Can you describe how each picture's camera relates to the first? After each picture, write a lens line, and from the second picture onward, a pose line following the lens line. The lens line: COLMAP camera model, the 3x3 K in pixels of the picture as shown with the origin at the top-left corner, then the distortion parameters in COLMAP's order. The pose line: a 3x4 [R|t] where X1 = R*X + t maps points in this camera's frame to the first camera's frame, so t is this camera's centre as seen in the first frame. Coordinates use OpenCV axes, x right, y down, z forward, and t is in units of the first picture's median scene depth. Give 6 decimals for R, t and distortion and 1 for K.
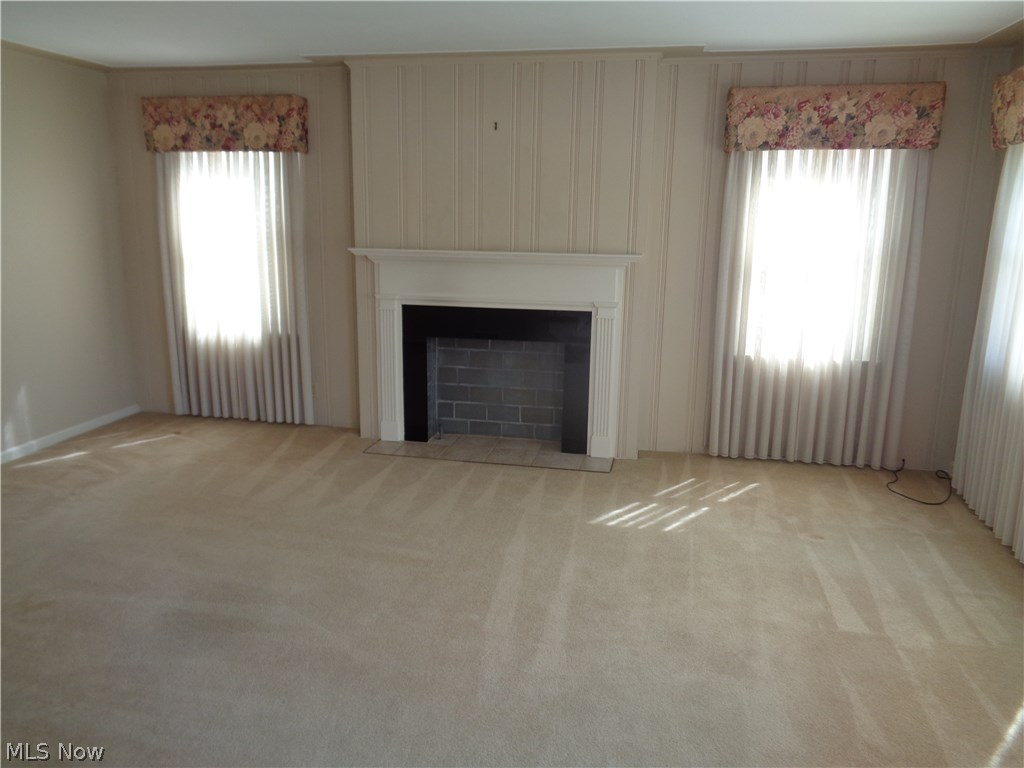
lens RADIAL K [[773.8, 0, 512.0], [0, 773.8, 384.0], [0, 0, 1]] dist [0.005466, -0.000829]
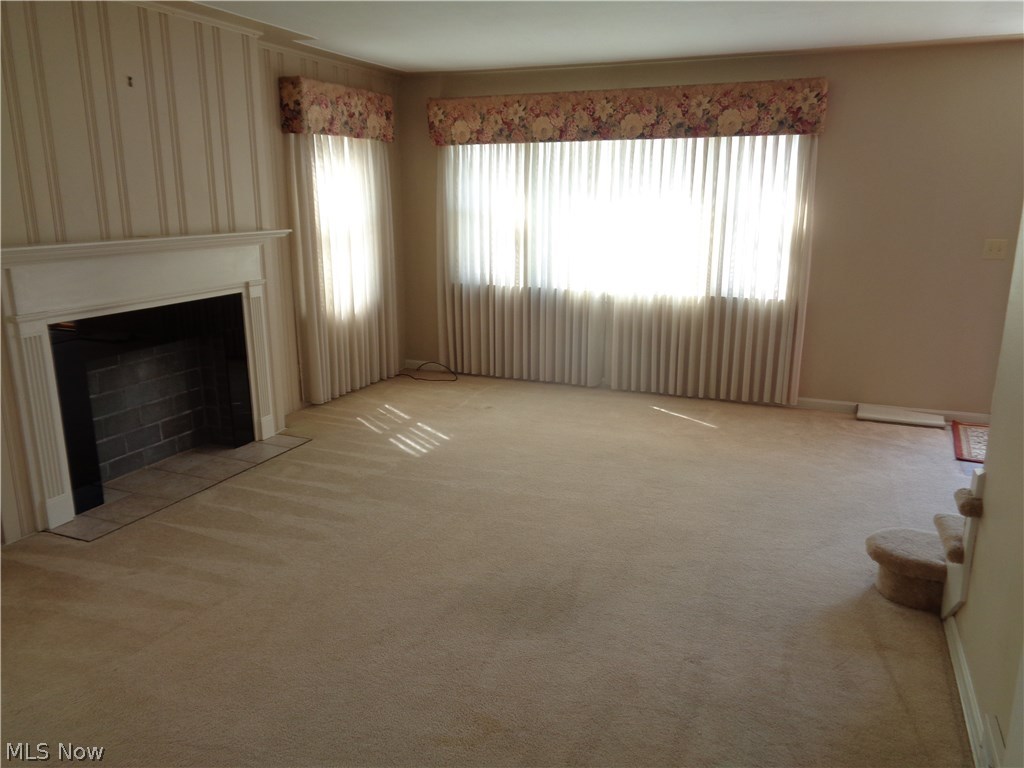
lens RADIAL K [[773.8, 0, 512.0], [0, 773.8, 384.0], [0, 0, 1]] dist [0.005466, -0.000829]
pose [[0.182821, -0.245770, 0.951931, -0.859814], [0.224609, 0.953084, 0.202931, -0.115979], [-0.957145, 0.176713, 0.229446, 0.529252]]
